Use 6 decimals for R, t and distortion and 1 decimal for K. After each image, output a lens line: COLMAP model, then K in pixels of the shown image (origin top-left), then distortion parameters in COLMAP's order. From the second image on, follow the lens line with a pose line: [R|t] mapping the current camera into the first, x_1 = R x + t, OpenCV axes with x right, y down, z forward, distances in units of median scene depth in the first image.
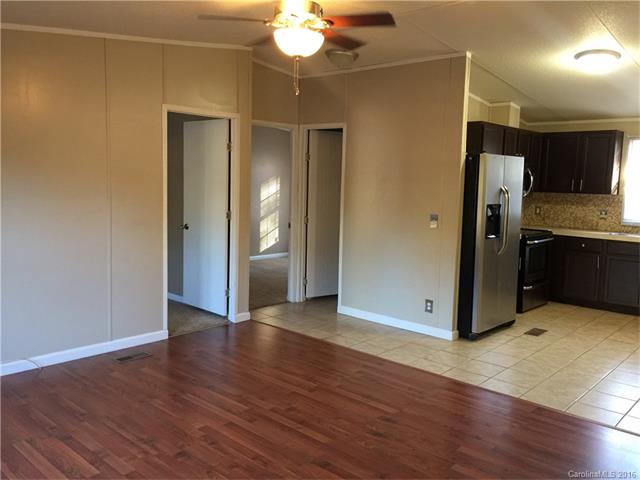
lens RADIAL K [[555.7, 0, 321.4], [0, 555.7, 239.9], [0, 0, 1]] dist [0.047801, -0.058644]
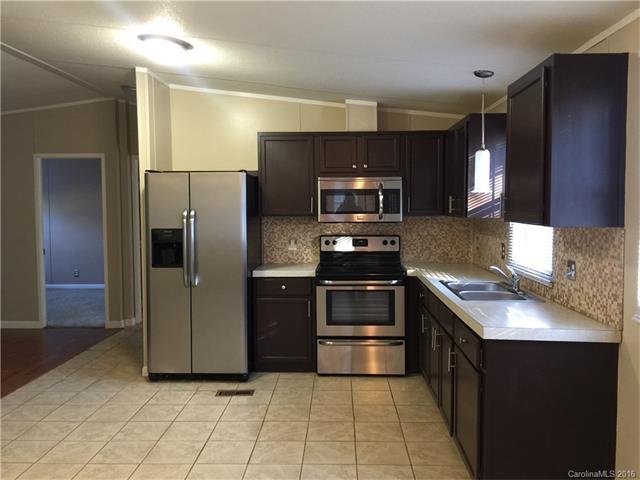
lens RADIAL K [[555.7, 0, 321.8], [0, 555.7, 239.1], [0, 0, 1]] dist [0.047801, -0.058644]
pose [[0.650148, 0.020339, -0.759535, 0.857563], [-0.063321, 0.997615, -0.027487, -0.029964], [0.757164, 0.065965, 0.649885, 0.463188]]
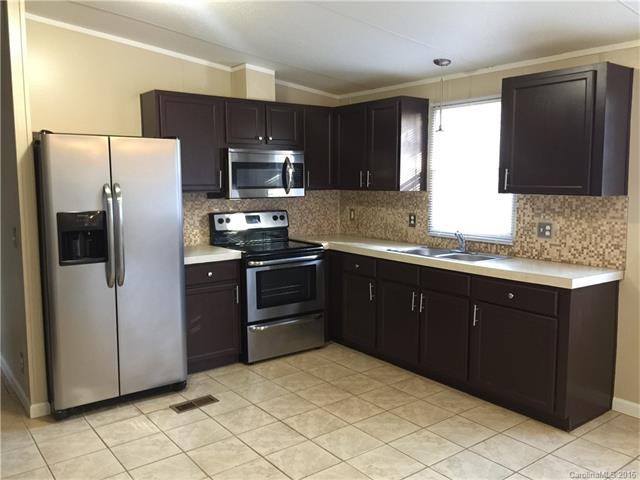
lens RADIAL K [[555.7, 0, 322.5], [0, 555.7, 238.7], [0, 0, 1]] dist [0.047801, -0.058644]
pose [[0.985230, -0.008179, -0.171041, 0.524415], [0.008137, 0.999966, -0.000944, -0.022913], [0.171043, -0.000462, 0.985263, 0.304824]]
